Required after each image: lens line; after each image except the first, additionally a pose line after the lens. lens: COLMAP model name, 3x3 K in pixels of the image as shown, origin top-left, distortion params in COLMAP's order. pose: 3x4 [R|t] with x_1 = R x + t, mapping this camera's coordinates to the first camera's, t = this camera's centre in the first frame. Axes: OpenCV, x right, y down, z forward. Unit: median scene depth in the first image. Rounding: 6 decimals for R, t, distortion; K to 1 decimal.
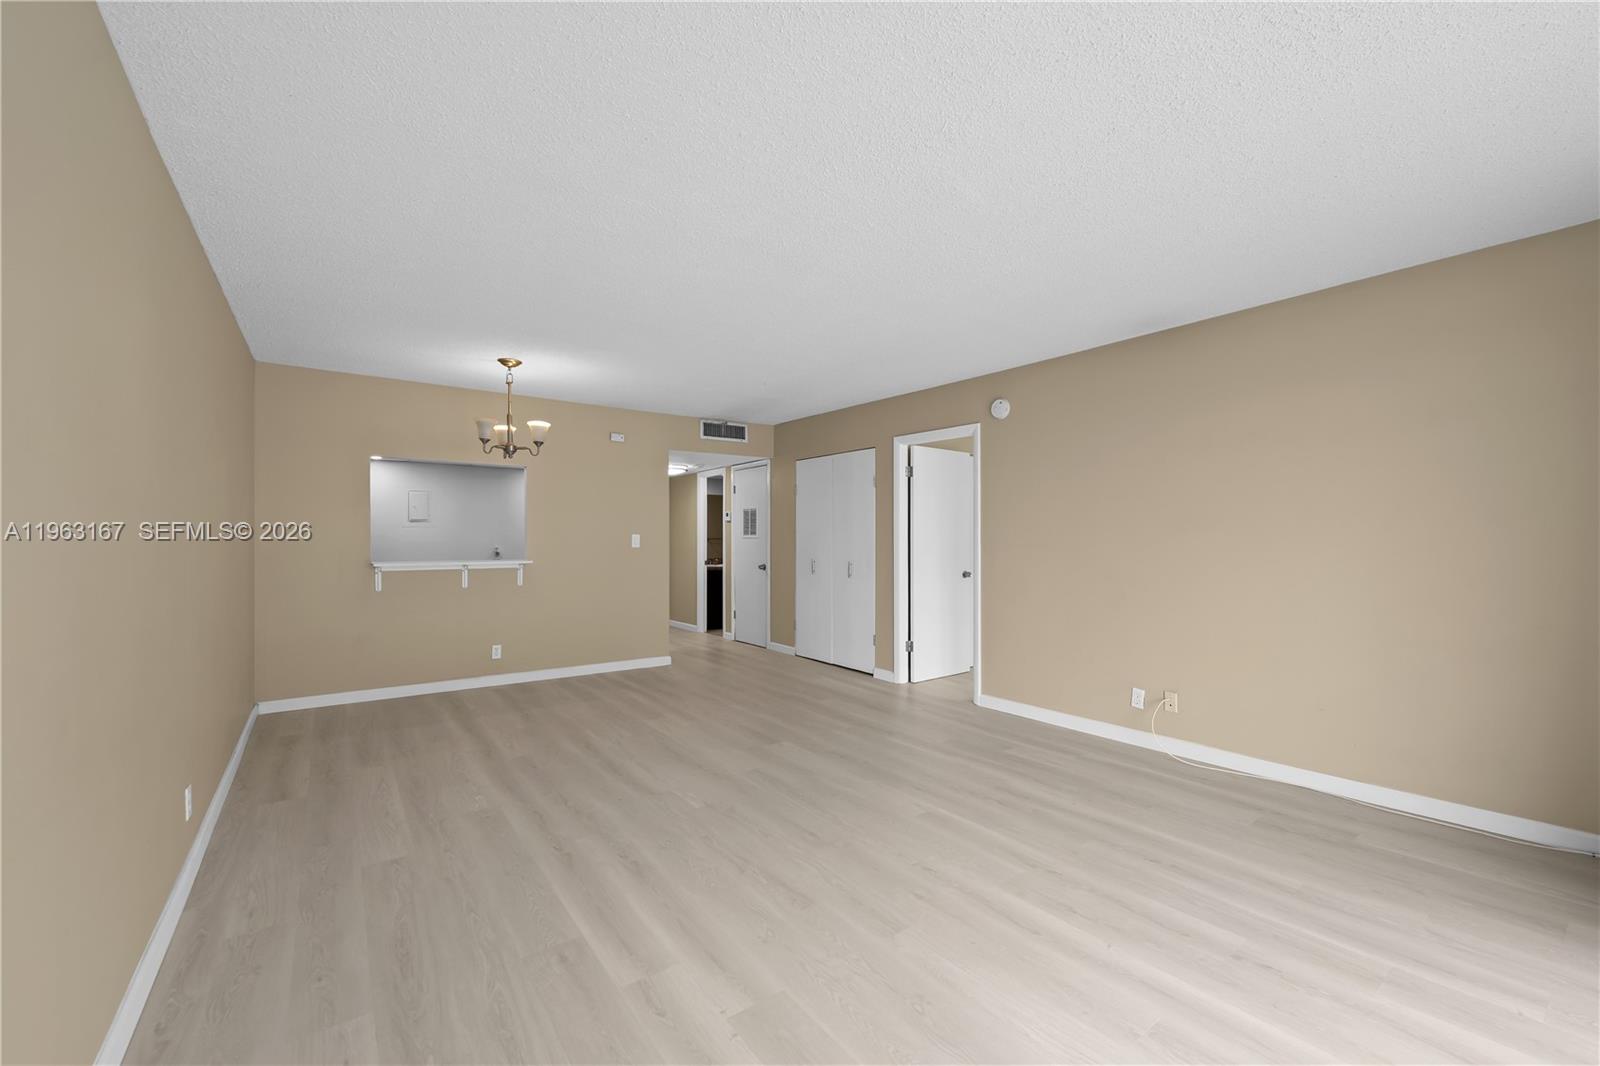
lens RADIAL K [[637.0, 0, 808.0], [0, 637.0, 540.0], [0, 0, 1]] dist [-0.005061, -0.002514]
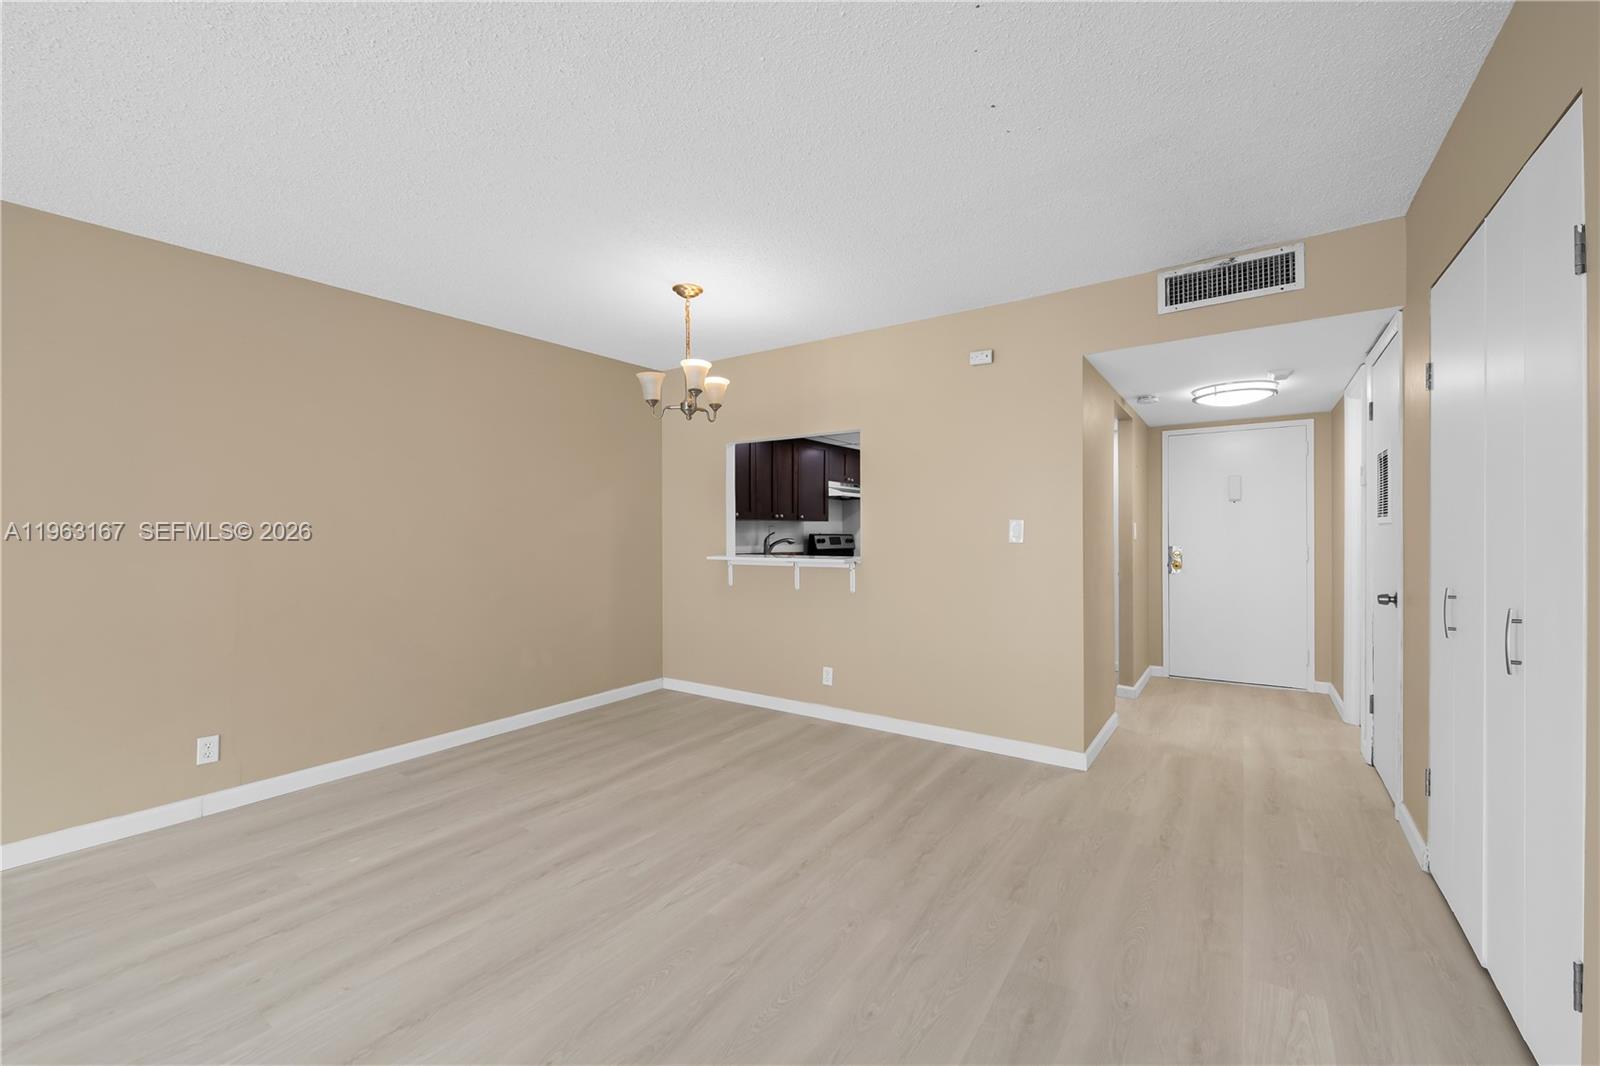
lens RADIAL K [[637.0, 0, 808.0], [0, 637.0, 532.7], [0, 0, 1]] dist [-0.005061, -0.002514]
pose [[0.334176, -0.002333, -0.942508, 0.297234], [0.002984, 0.999995, -0.001417, 0.004156], [0.942506, -0.002339, 0.334181, 0.936136]]
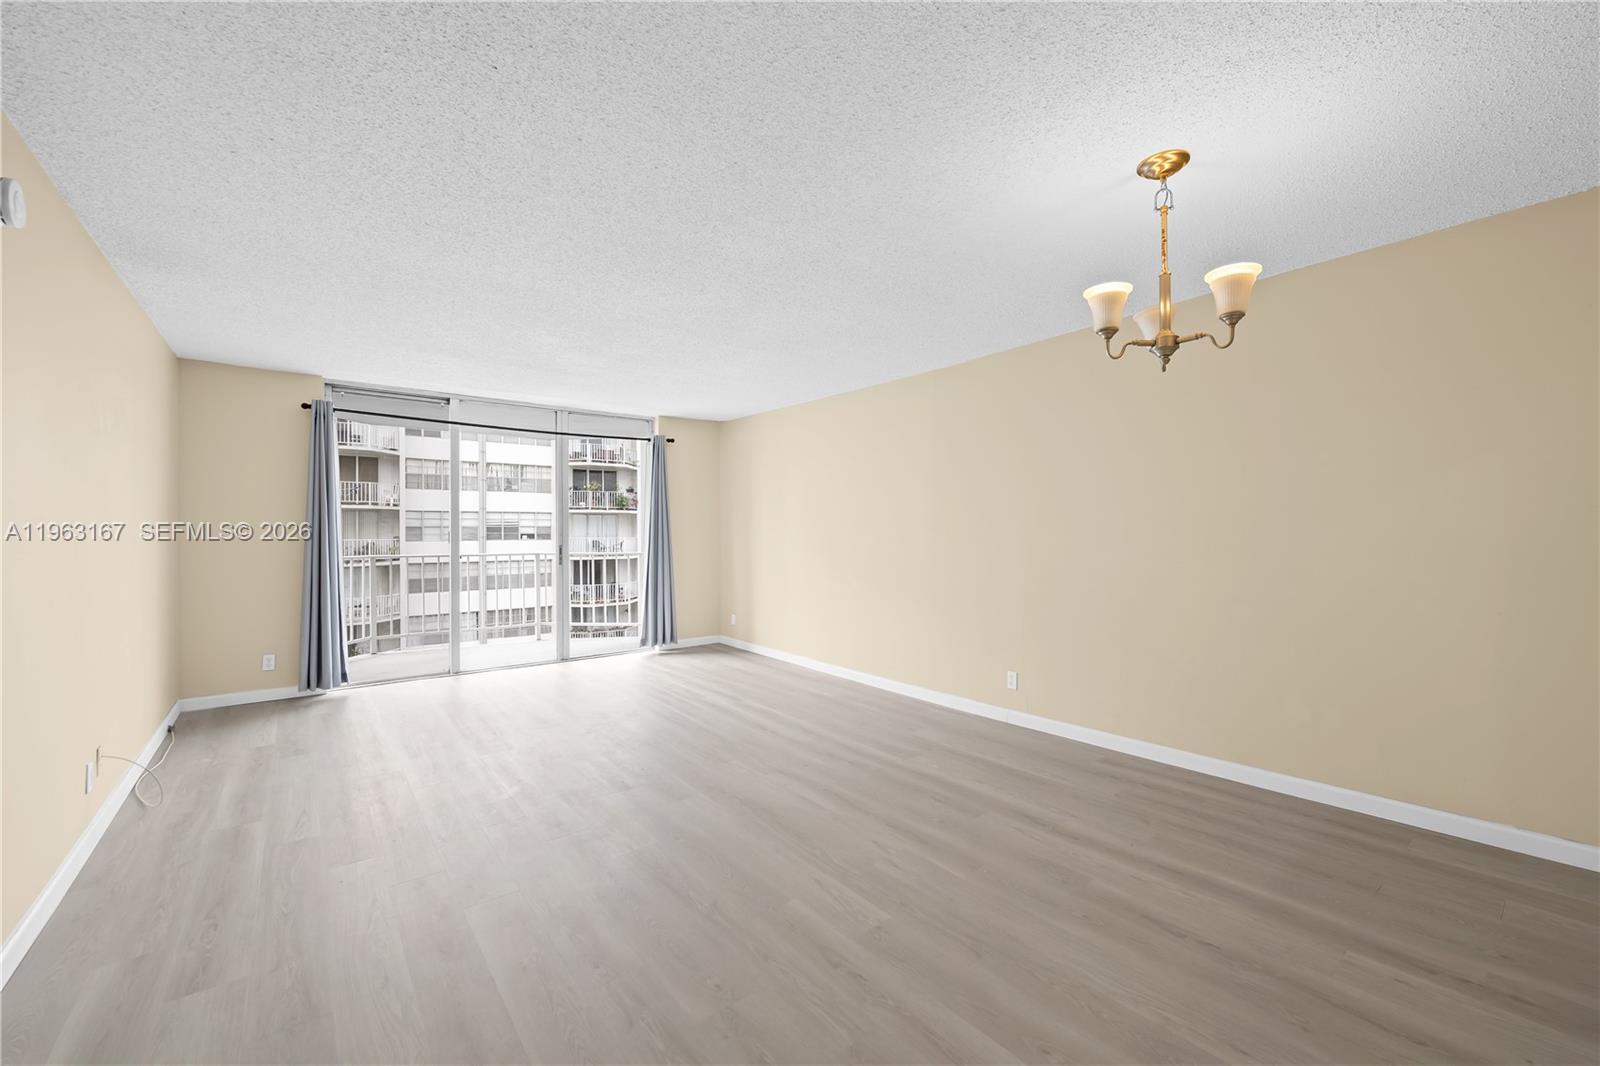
lens RADIAL K [[637.0, 0, 816.1], [0, 637.0, 531.9], [0, 0, 1]] dist [-0.005061, -0.002514]
pose [[-0.998894, 0.003724, -0.046866, -0.191983], [0.003779, 0.999992, -0.001085, -0.003437], [0.046862, -0.001261, -0.998901, 1.553355]]
